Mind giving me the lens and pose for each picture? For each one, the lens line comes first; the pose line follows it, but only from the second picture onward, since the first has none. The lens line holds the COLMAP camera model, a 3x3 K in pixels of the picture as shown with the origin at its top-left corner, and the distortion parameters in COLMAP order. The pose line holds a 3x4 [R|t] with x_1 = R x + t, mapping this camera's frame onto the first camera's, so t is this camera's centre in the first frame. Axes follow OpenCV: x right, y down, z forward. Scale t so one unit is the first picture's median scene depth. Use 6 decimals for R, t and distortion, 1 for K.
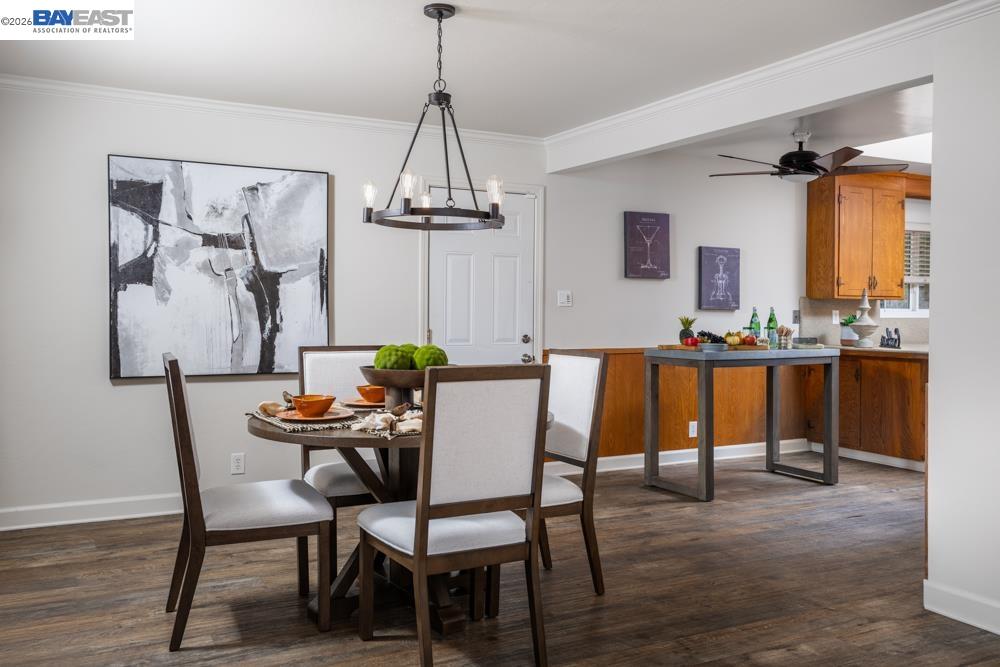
lens RADIAL K [[875.3, 0, 500.3], [0, 875.3, 326.0], [0, 0, 1]] dist [0.005022, 0.004525]
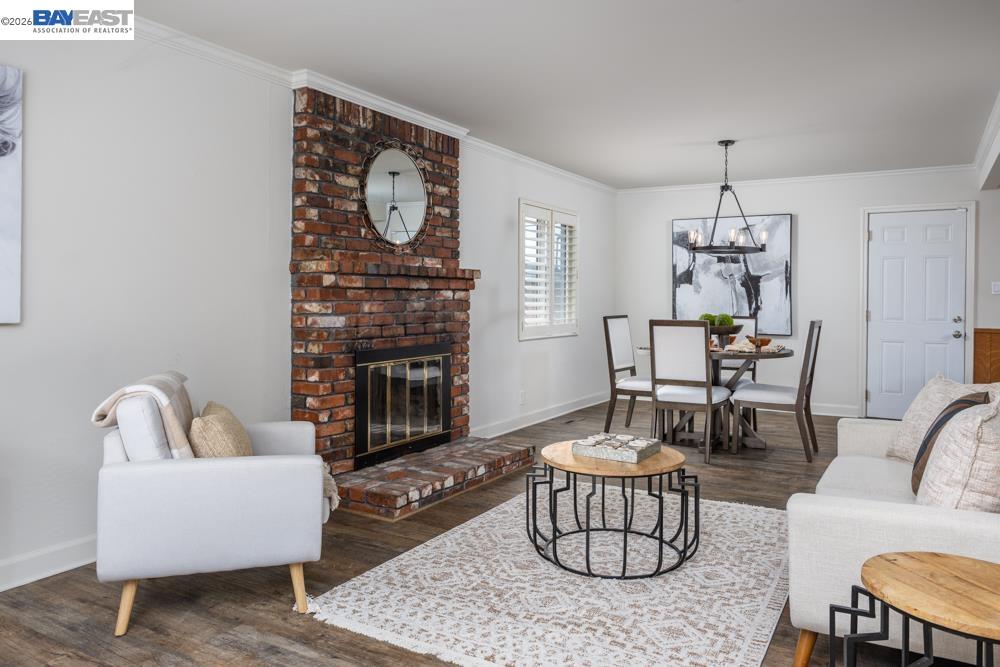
lens RADIAL K [[737.3, 0, 499.5], [0, 737.3, 331.2], [0, 0, 1]] dist [0.001964, -0.000012]
pose [[0.521862, 0.033688, -0.852364, 0.736524], [-0.018568, 0.999432, 0.028132, 0.017418], [0.852828, 0.001146, 0.522191, -0.201717]]
